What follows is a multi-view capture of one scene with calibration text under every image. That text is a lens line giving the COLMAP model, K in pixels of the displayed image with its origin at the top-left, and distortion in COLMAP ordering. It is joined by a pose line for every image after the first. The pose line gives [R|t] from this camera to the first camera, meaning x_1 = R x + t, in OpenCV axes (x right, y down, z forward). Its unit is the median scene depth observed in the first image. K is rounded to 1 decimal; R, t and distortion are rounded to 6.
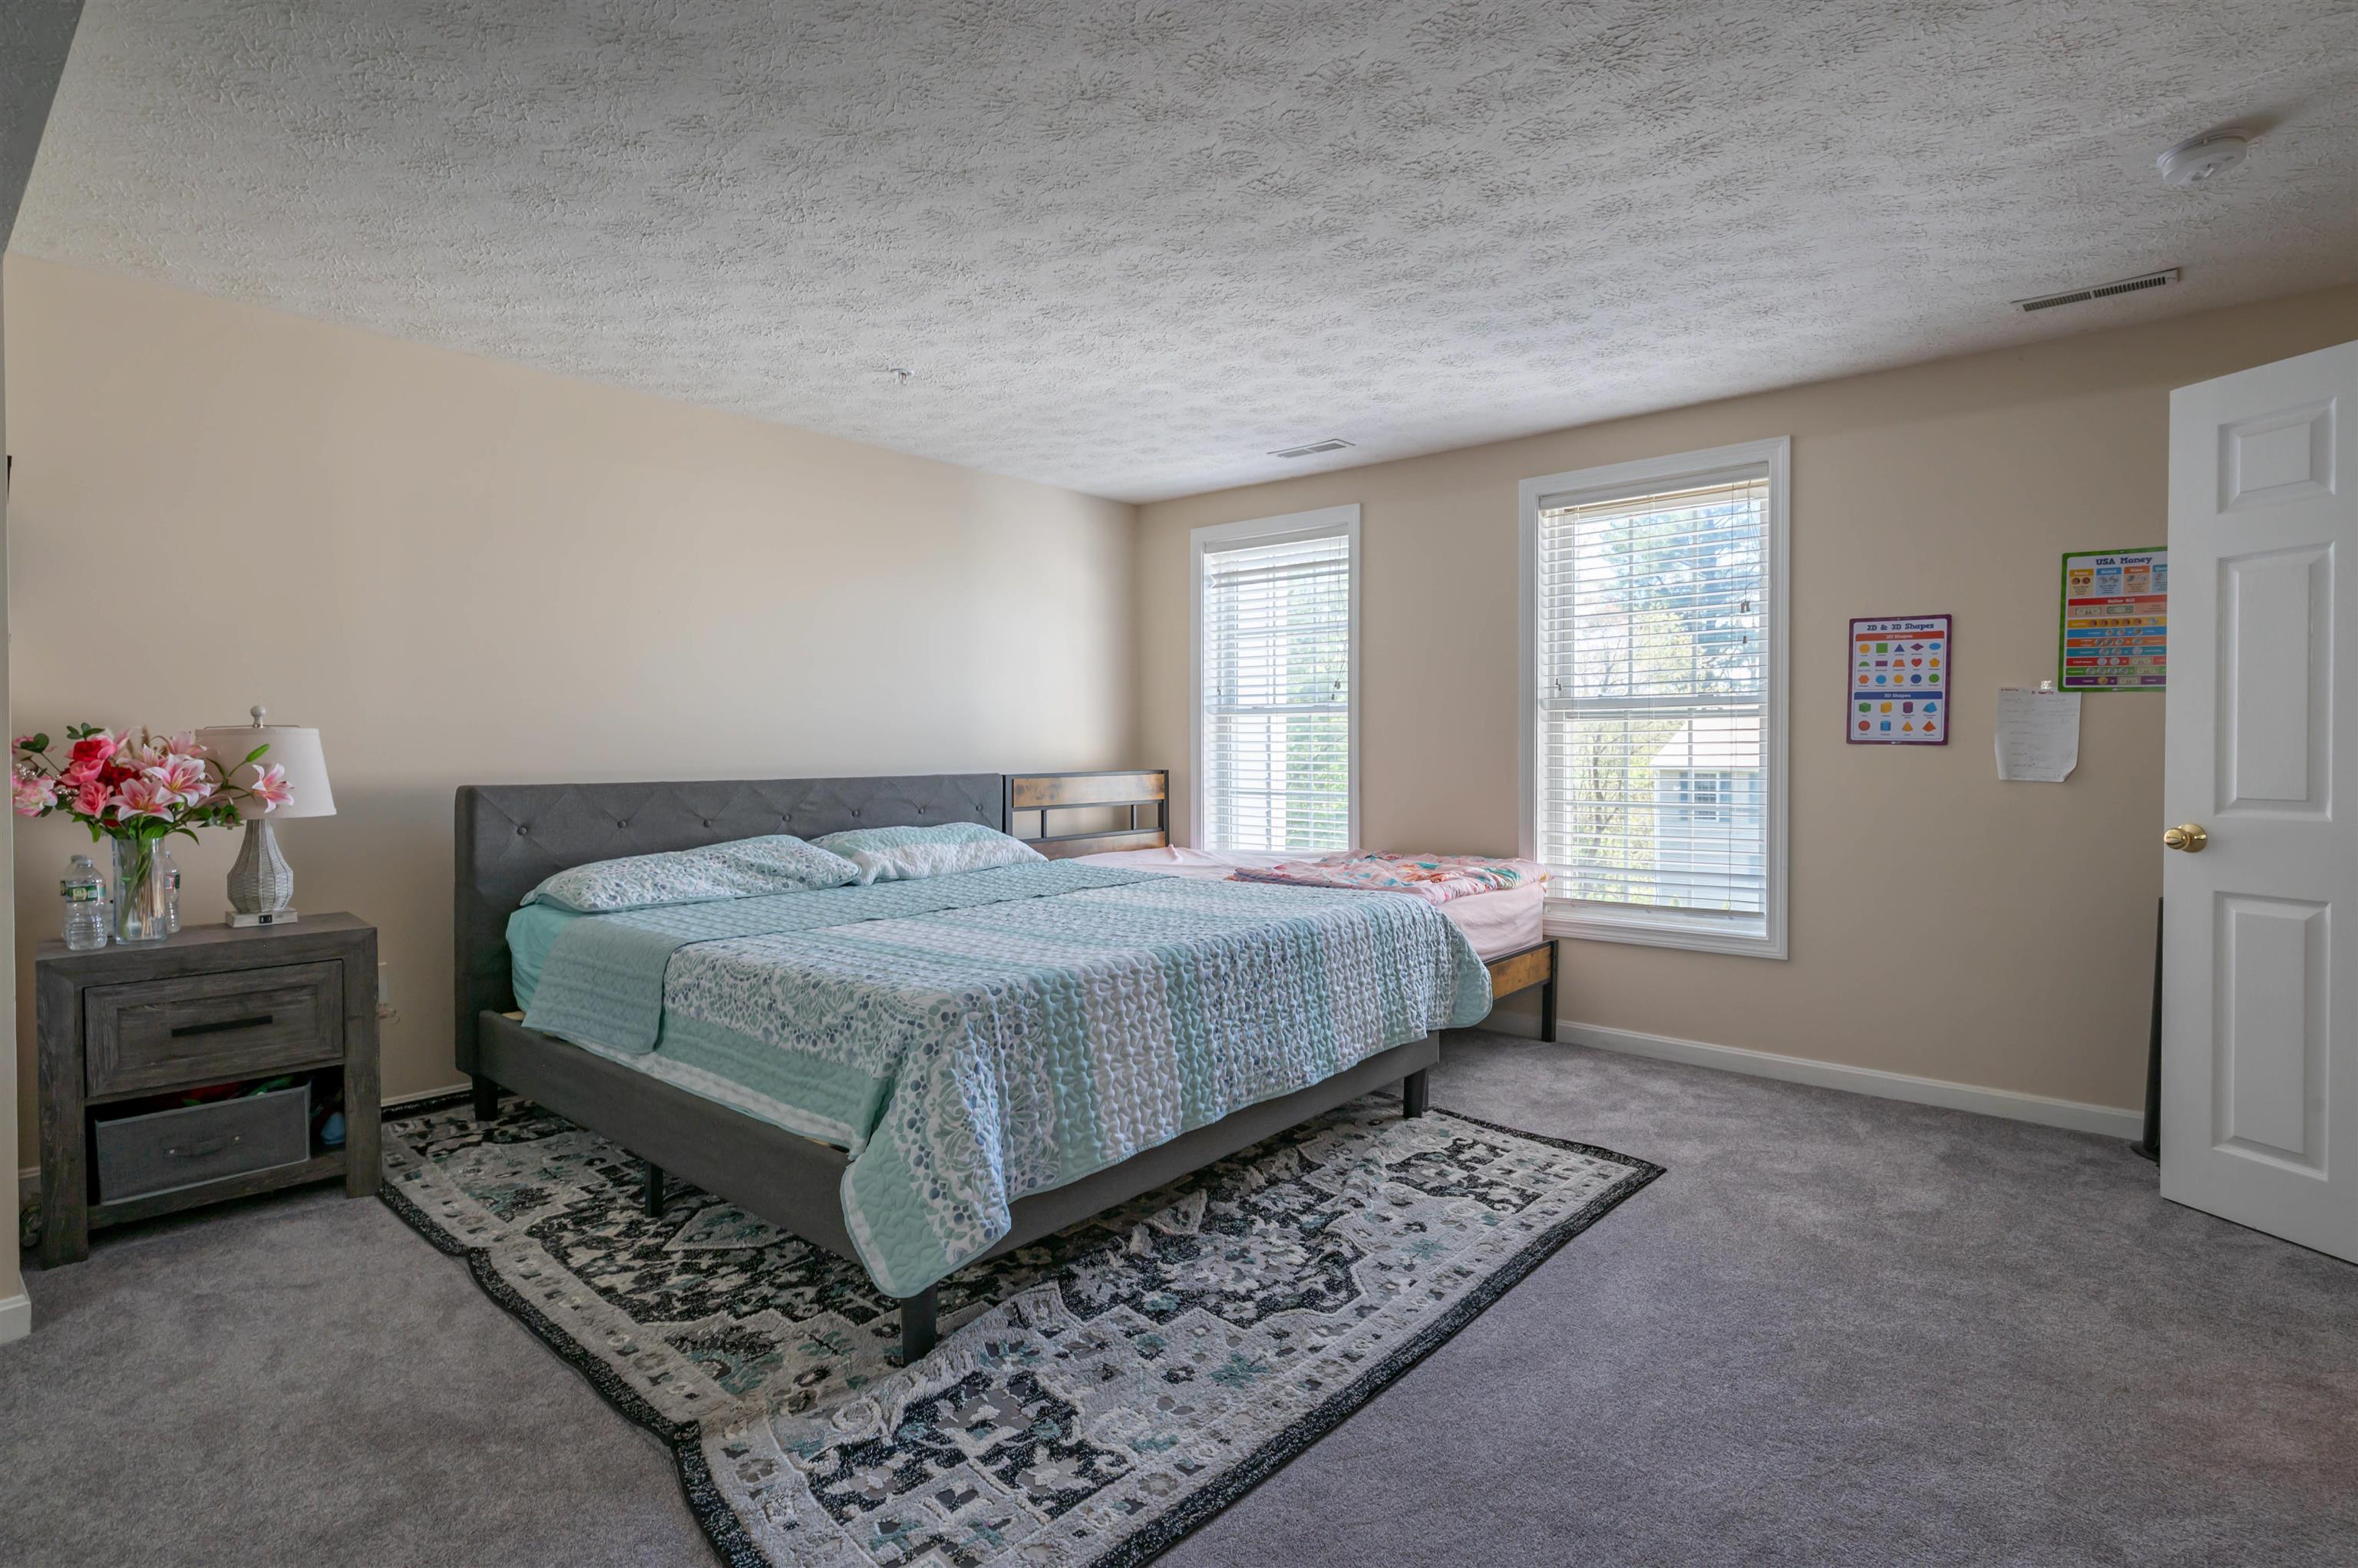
lens RADIAL K [[1169.3, 0, 1146.3], [0, 1169.3, 753.8], [0, 0, 1]] dist [-0.005159, 0.004666]
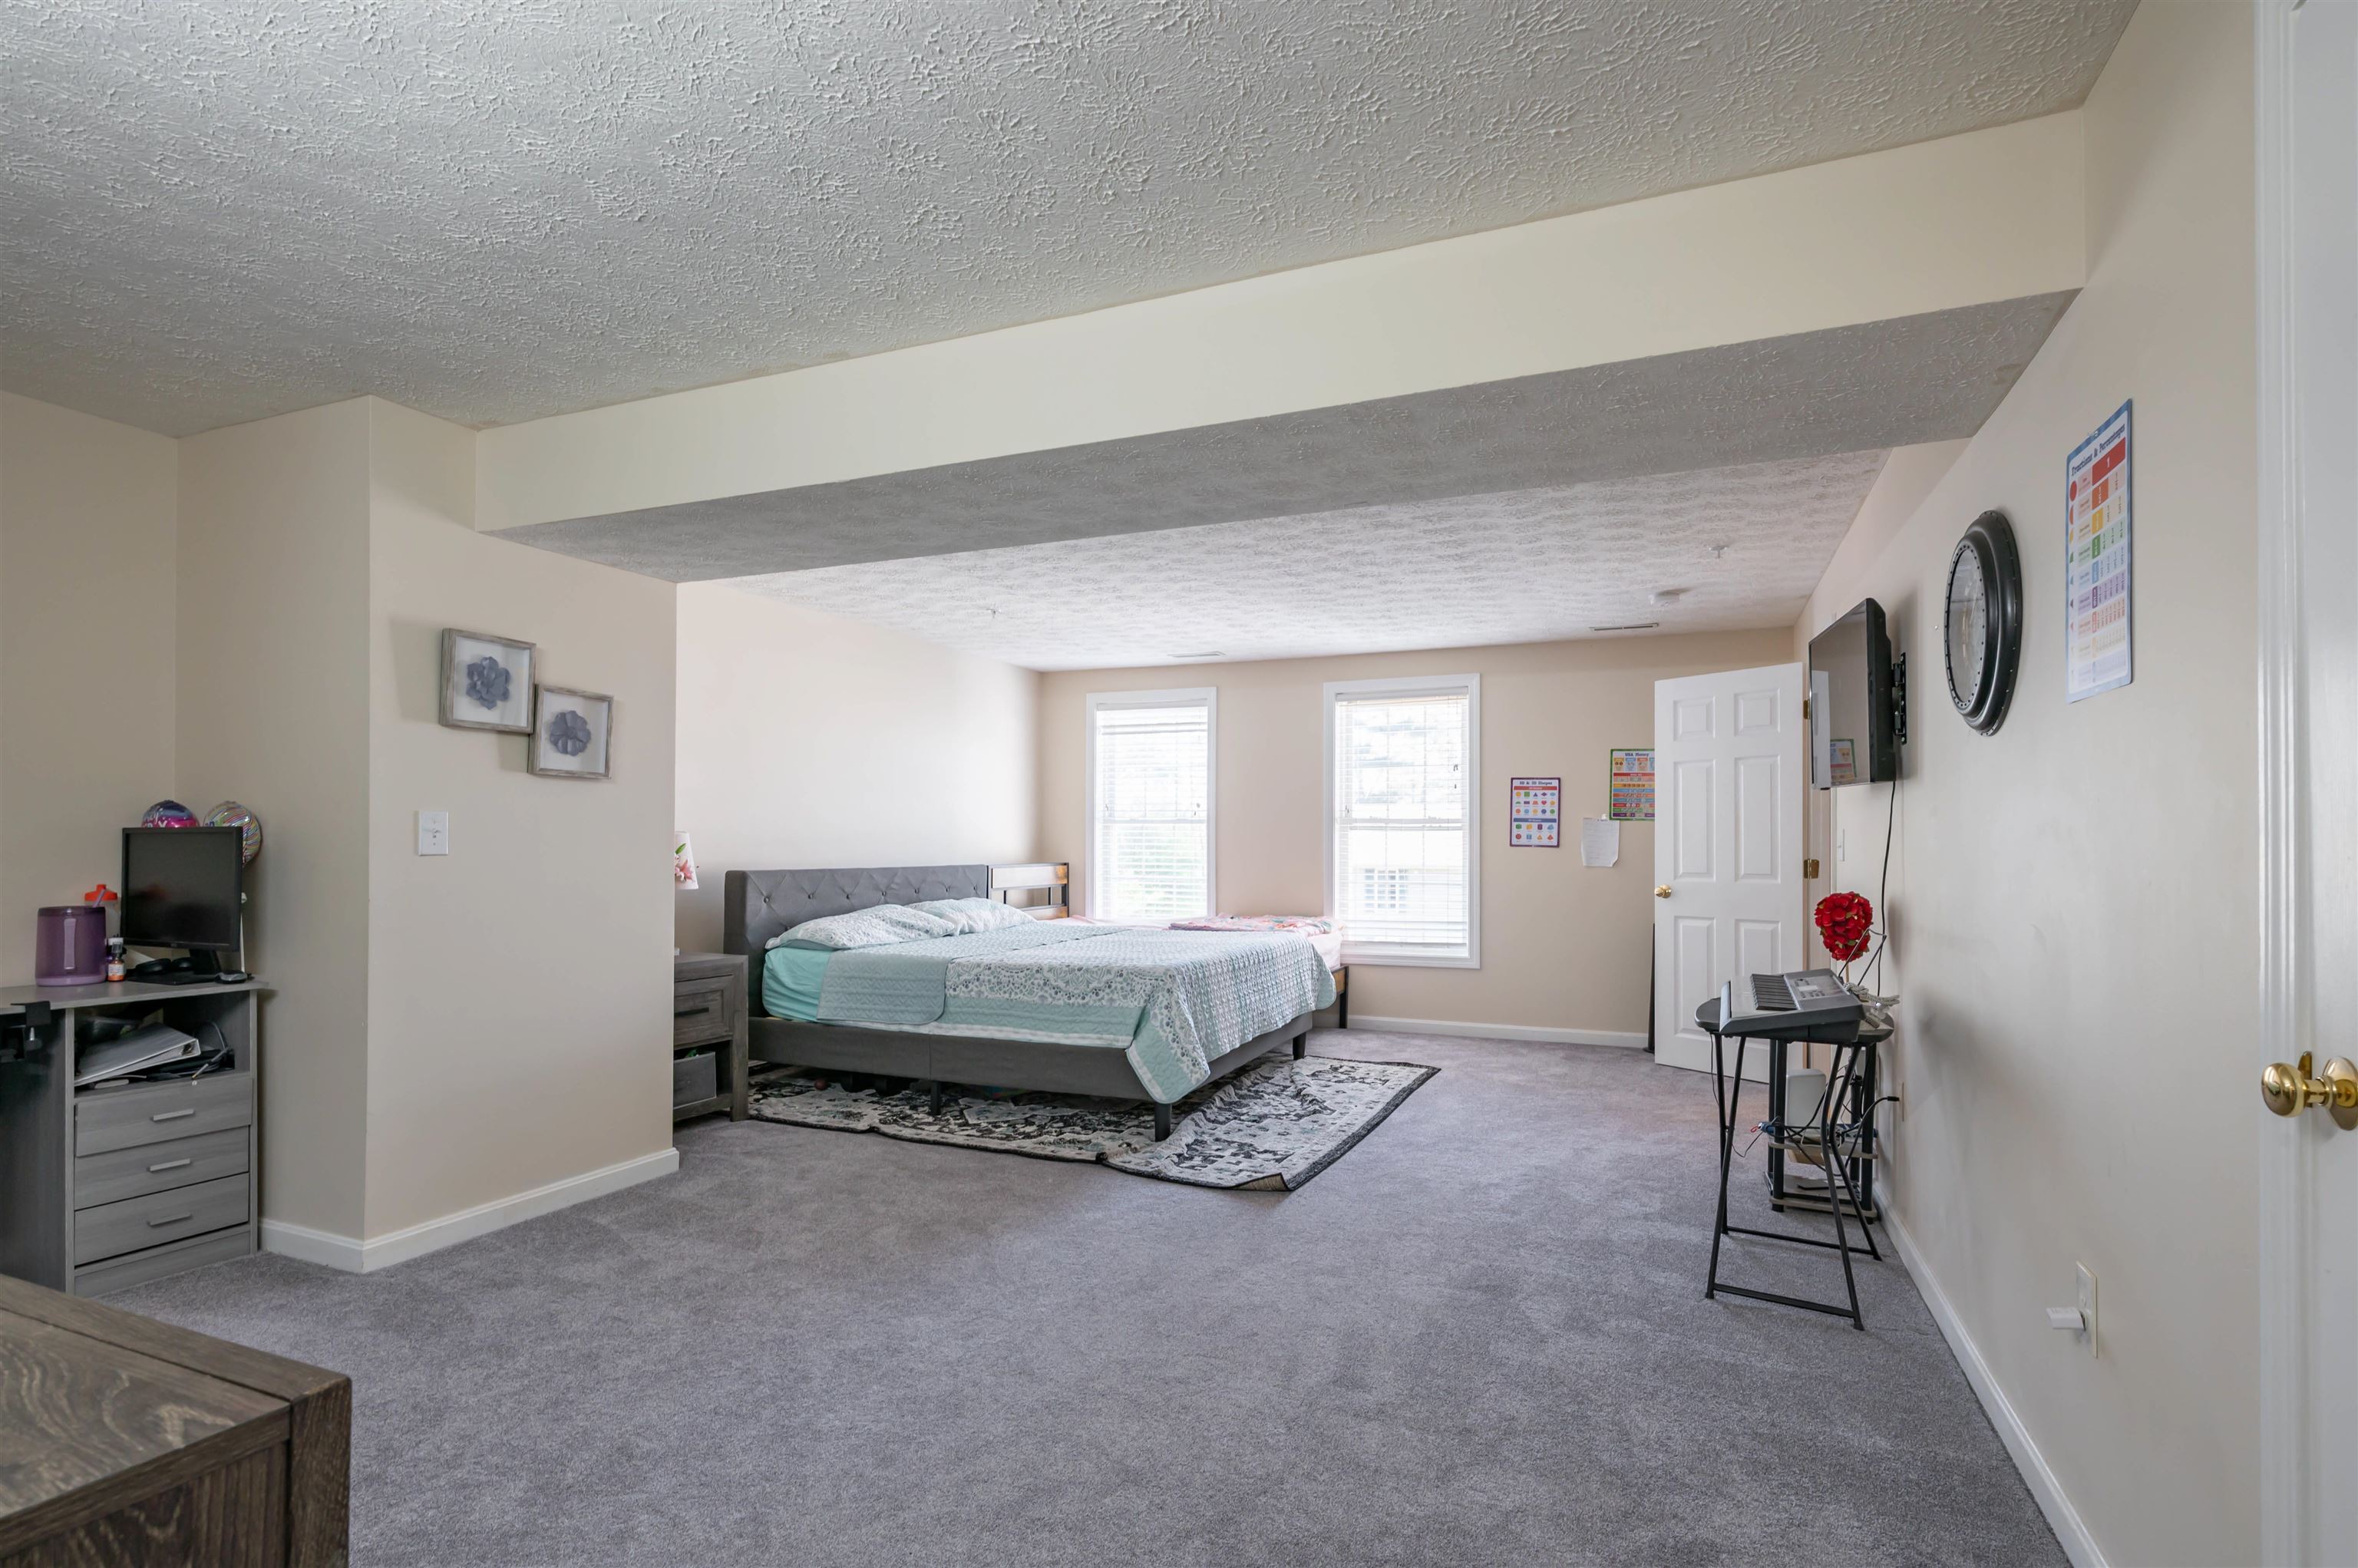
lens RADIAL K [[1169.3, 0, 1117.3], [0, 1169.3, 823.6], [0, 0, 1]] dist [-0.005159, 0.004666]
pose [[0.959806, 0.009092, 0.280518, -0.562230], [-0.002155, 0.999684, -0.025030, 0.003180], [-0.280657, 0.023420, 0.959522, -0.649394]]
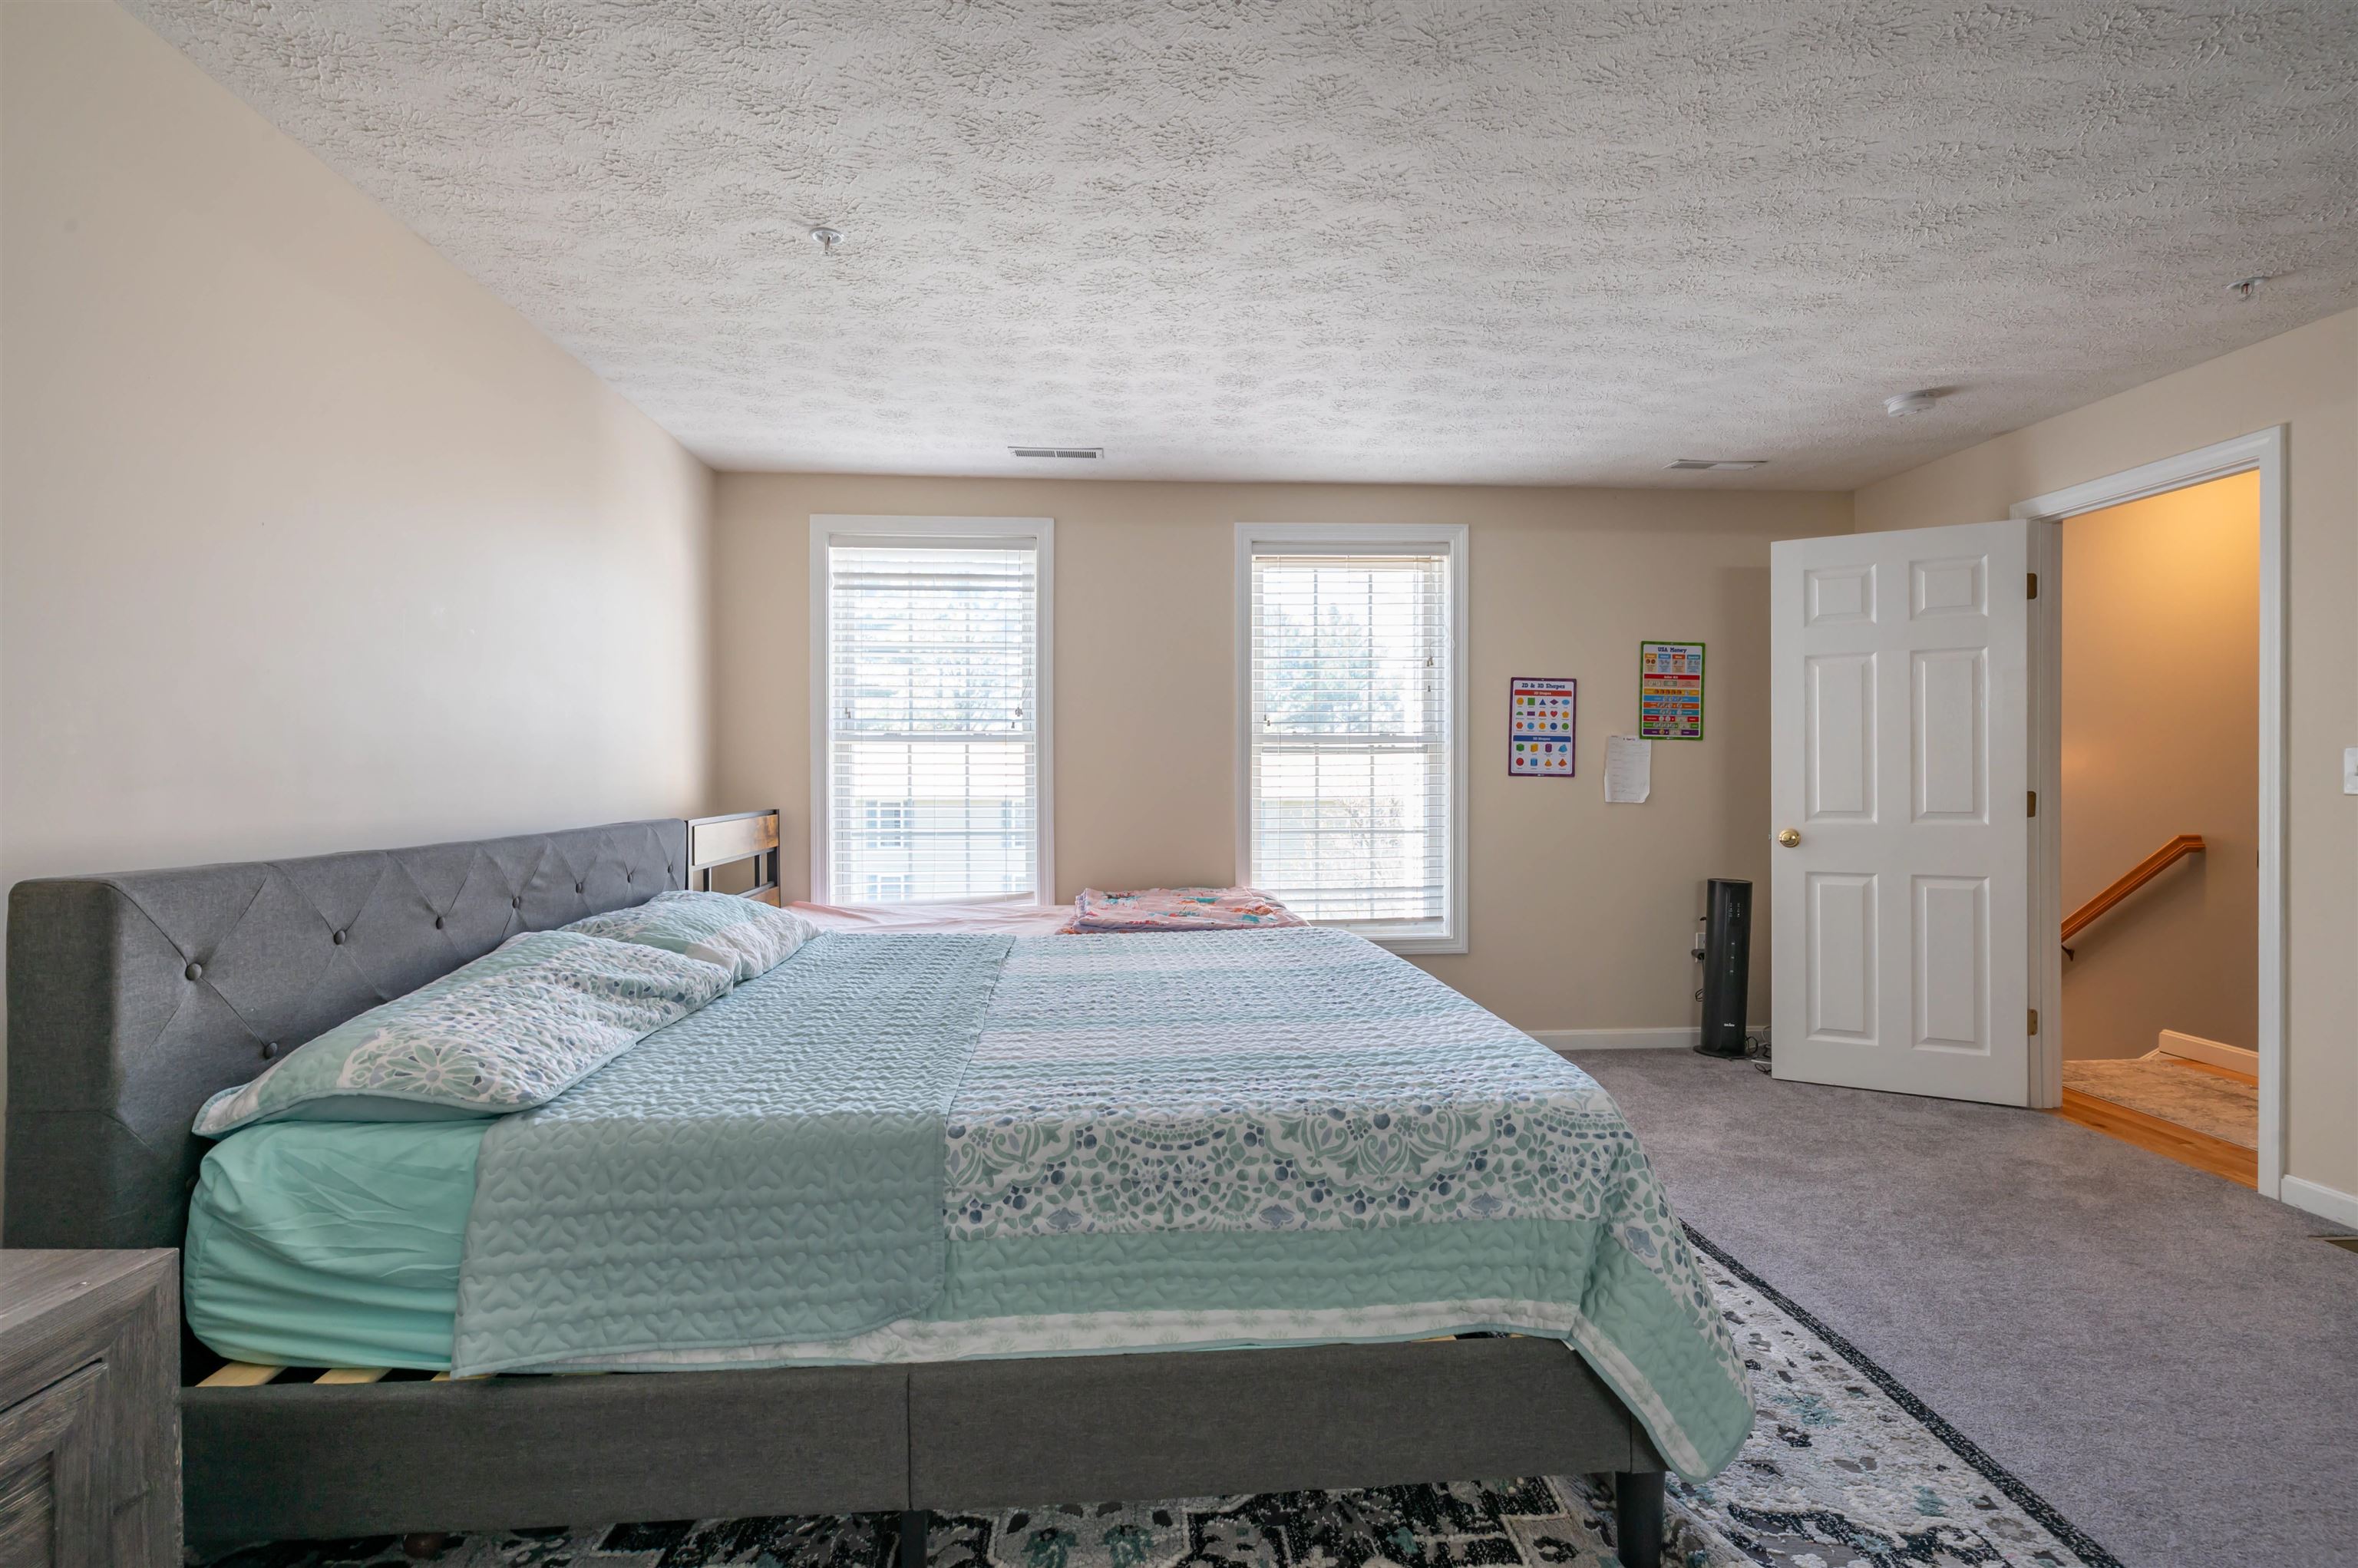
lens RADIAL K [[1169.3, 0, 1166.3], [0, 1169.3, 773.7], [0, 0, 1]] dist [-0.005159, 0.004666]
pose [[0.698069, -0.000318, 0.716030, -0.640628], [0.006927, 0.999956, -0.006309, -0.006496], [-0.715997, 0.009364, 0.698041, 0.437225]]
